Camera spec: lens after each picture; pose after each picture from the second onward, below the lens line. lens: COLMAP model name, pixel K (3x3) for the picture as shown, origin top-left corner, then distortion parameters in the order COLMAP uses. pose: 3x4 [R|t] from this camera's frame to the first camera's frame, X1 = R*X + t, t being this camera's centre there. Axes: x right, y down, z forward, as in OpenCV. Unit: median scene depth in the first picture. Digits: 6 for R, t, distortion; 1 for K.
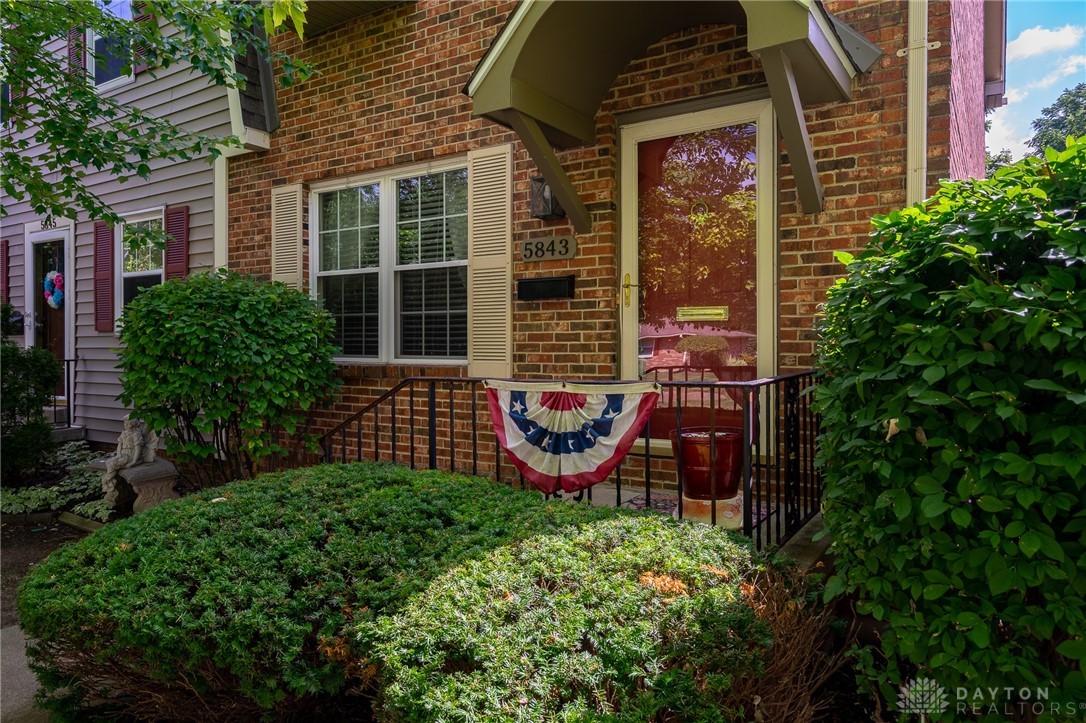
lens RADIAL K [[702.3, 0, 530.6], [0, 702.3, 343.0], [0, 0, 1]] dist [0.016530, -0.006245]
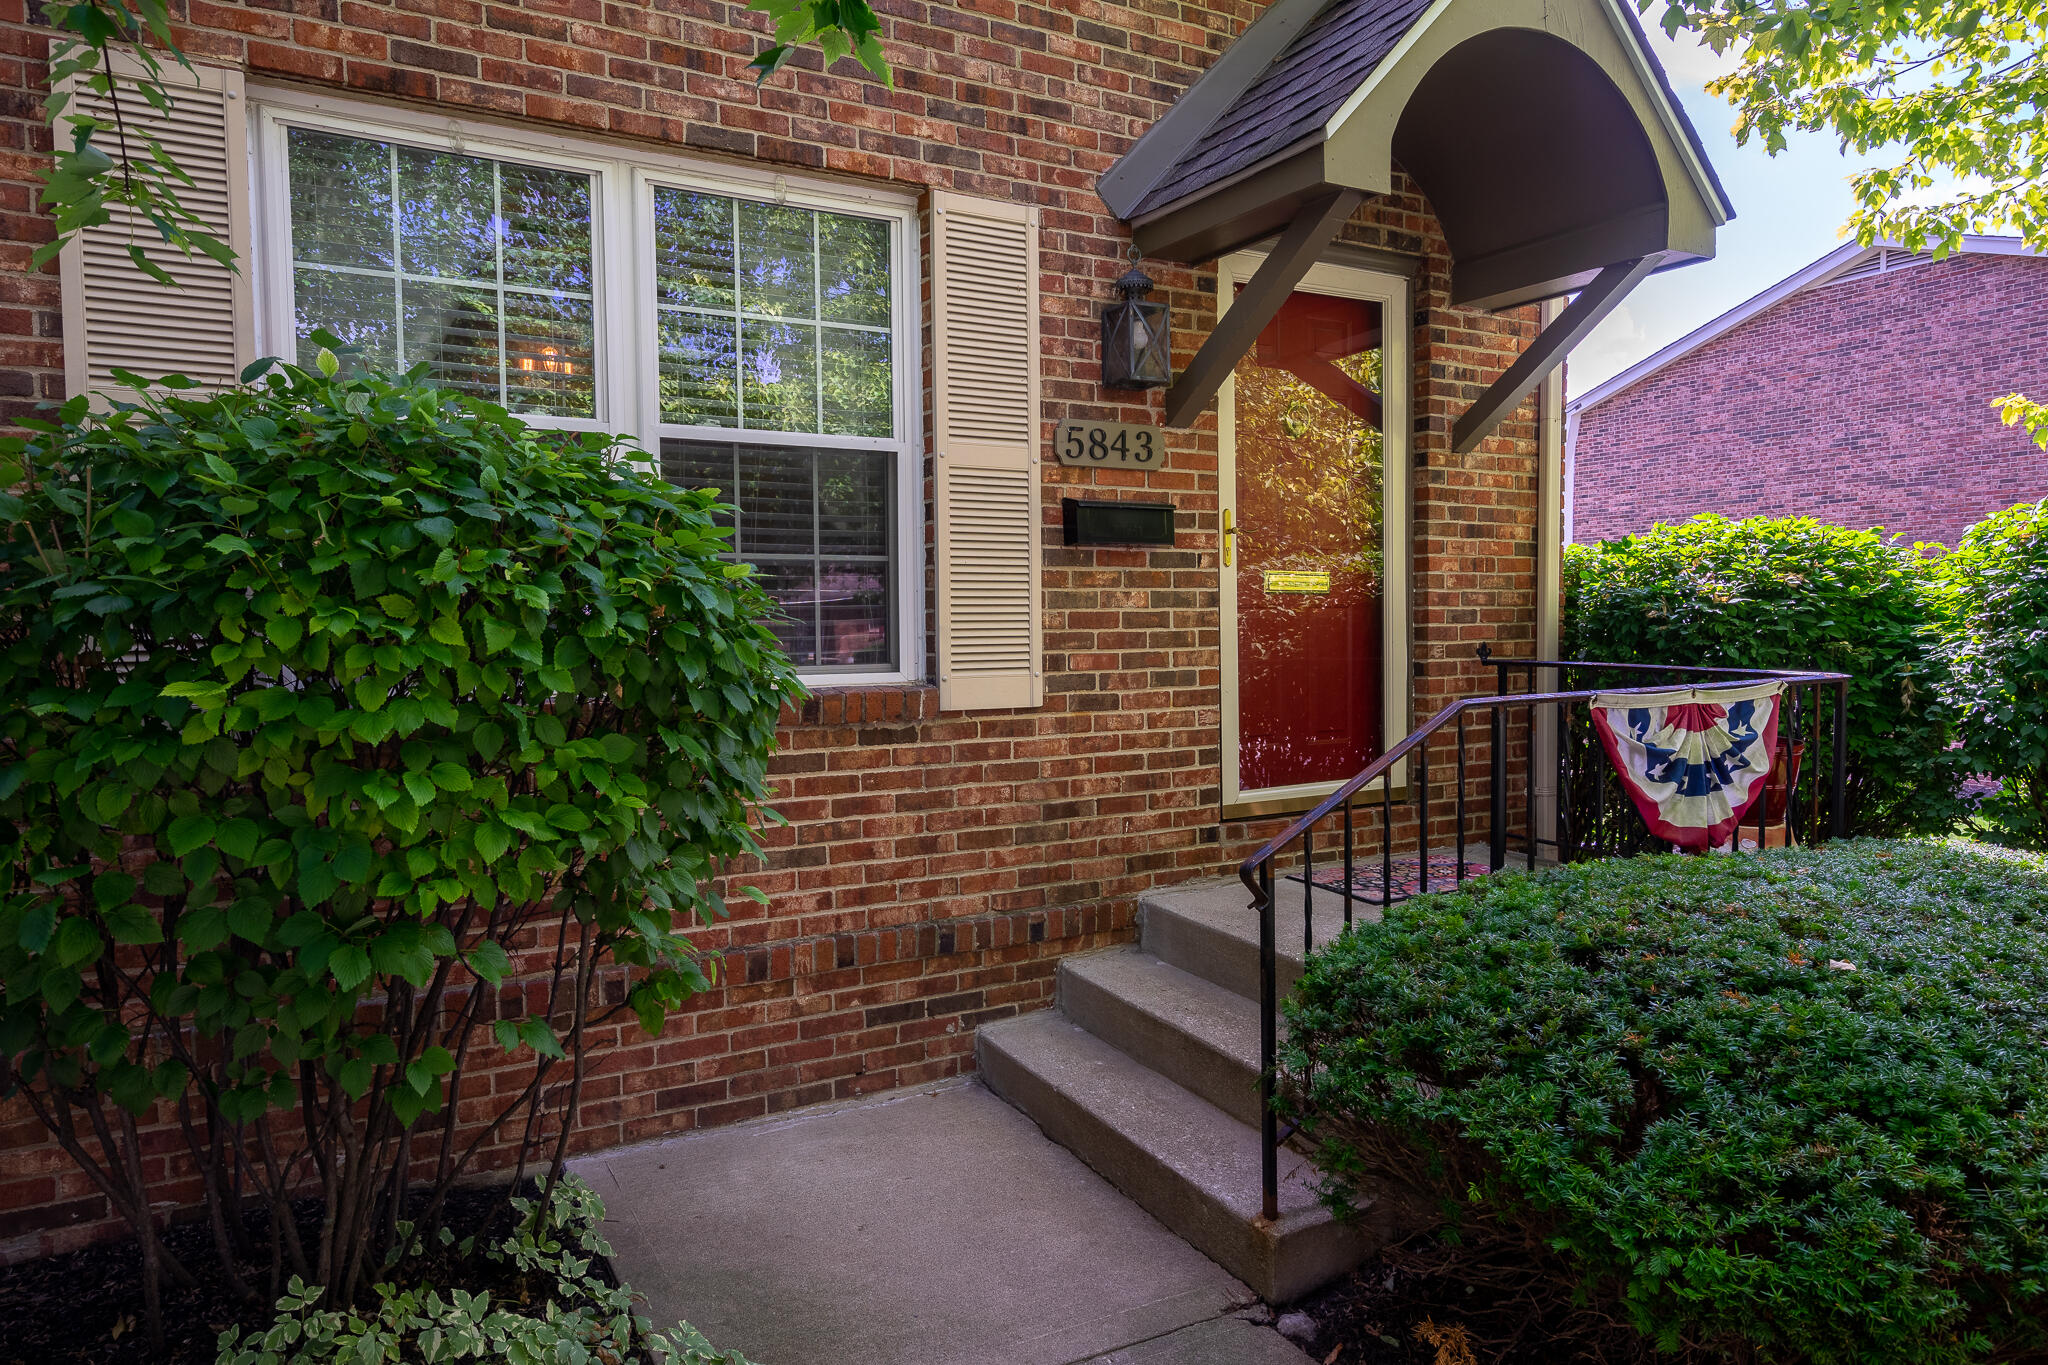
lens RADIAL K [[1324.5, 0, 1018.0], [0, 1324.5, 677.2], [0, 0, 1]] dist [0.016530, -0.006245]
pose [[0.462877, -0.041368, 0.885456, -0.850217], [0.005743, 0.999029, 0.043672, -0.009055], [-0.886404, -0.015130, 0.462666, 0.608356]]
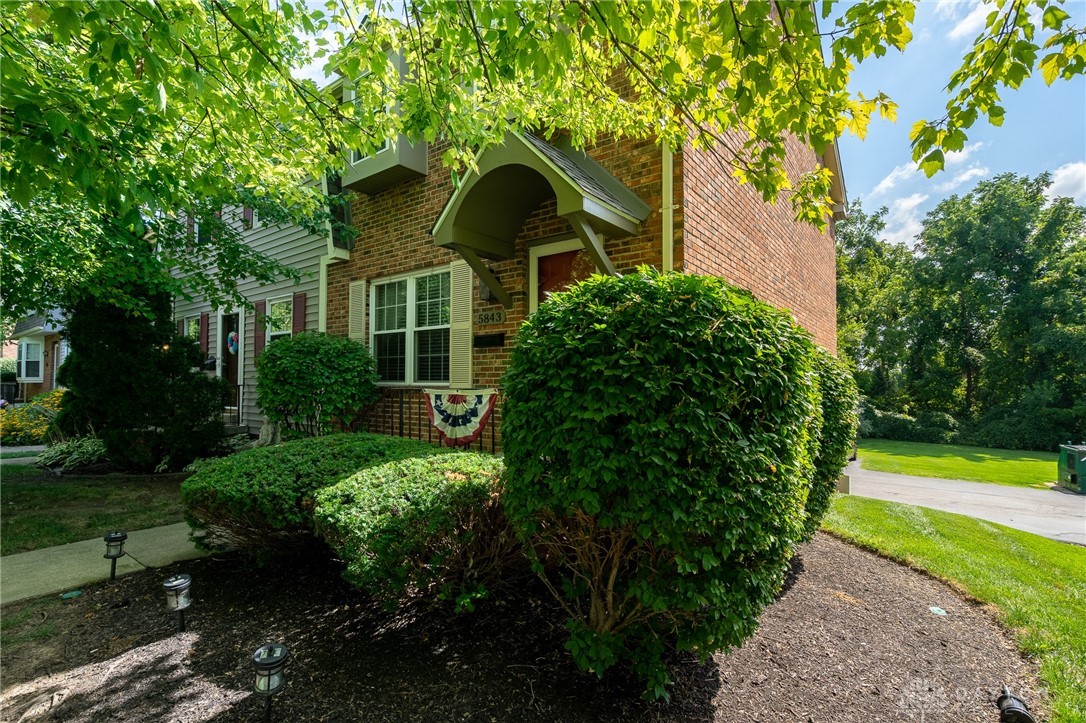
lens RADIAL K [[496.9, 0, 535.4], [0, 496.9, 364.6], [0, 0, 1]] dist [-0.000909, 0.000375]
pose [[0.997475, 0.000200, -0.071024, 0.219123], [-0.002446, 0.999500, -0.031528, 0.019133], [0.070982, 0.031622, 0.996976, -0.208291]]
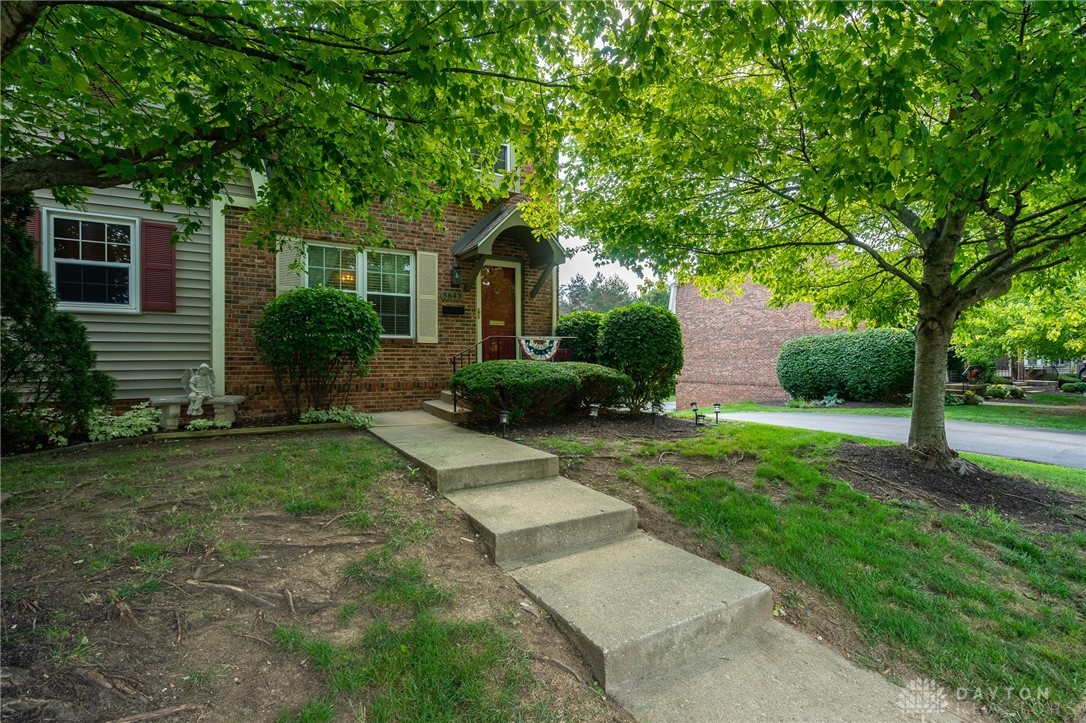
lens RADIAL K [[496.9, 0, 534.2], [0, 496.9, 354.3], [0, 0, 1]] dist [-0.000909, 0.000375]
pose [[0.439360, 0.008198, 0.898273, -1.557762], [0.000341, 0.999957, -0.009293, 0.111154], [-0.898311, 0.004389, 0.439339, -0.136090]]
